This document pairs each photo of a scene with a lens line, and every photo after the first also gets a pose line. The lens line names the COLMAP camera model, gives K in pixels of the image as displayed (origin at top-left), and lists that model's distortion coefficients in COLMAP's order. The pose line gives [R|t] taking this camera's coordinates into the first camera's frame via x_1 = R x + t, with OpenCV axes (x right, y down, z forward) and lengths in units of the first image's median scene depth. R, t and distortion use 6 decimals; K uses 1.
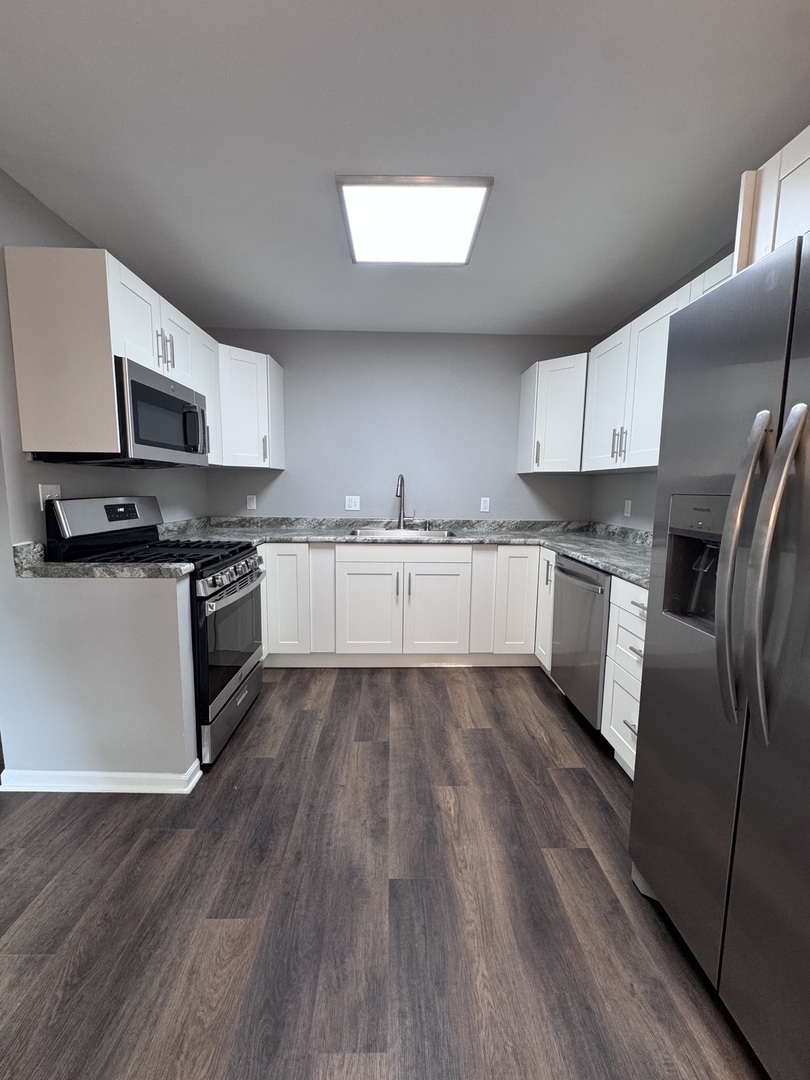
lens RADIAL K [[436.1, 0, 405.0], [0, 436.1, 540.0], [0, 0, 1]] dist [-0.000874, 0.000316]
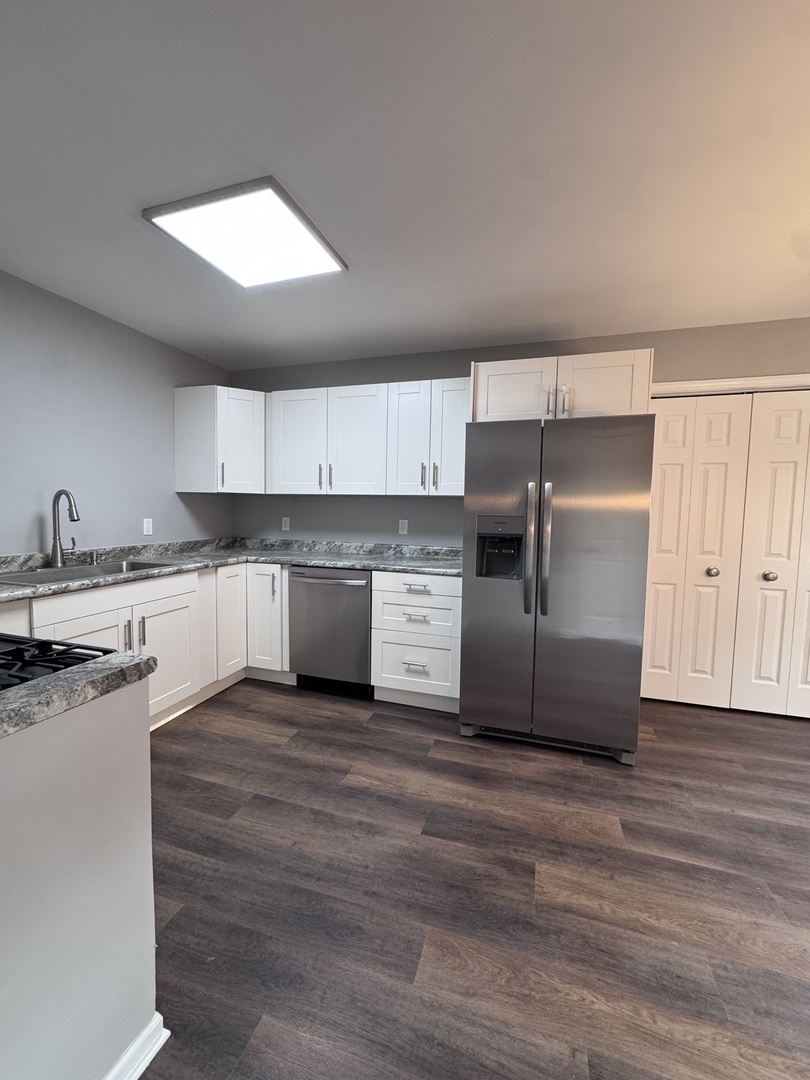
lens RADIAL K [[436.1, 0, 405.0], [0, 436.1, 540.0], [0, 0, 1]] dist [-0.000874, 0.000316]
pose [[0.322591, -0.075681, 0.943508, -0.770523], [0.101893, 0.993783, 0.044876, -0.067738], [-0.941038, 0.081660, 0.328296, 0.387232]]
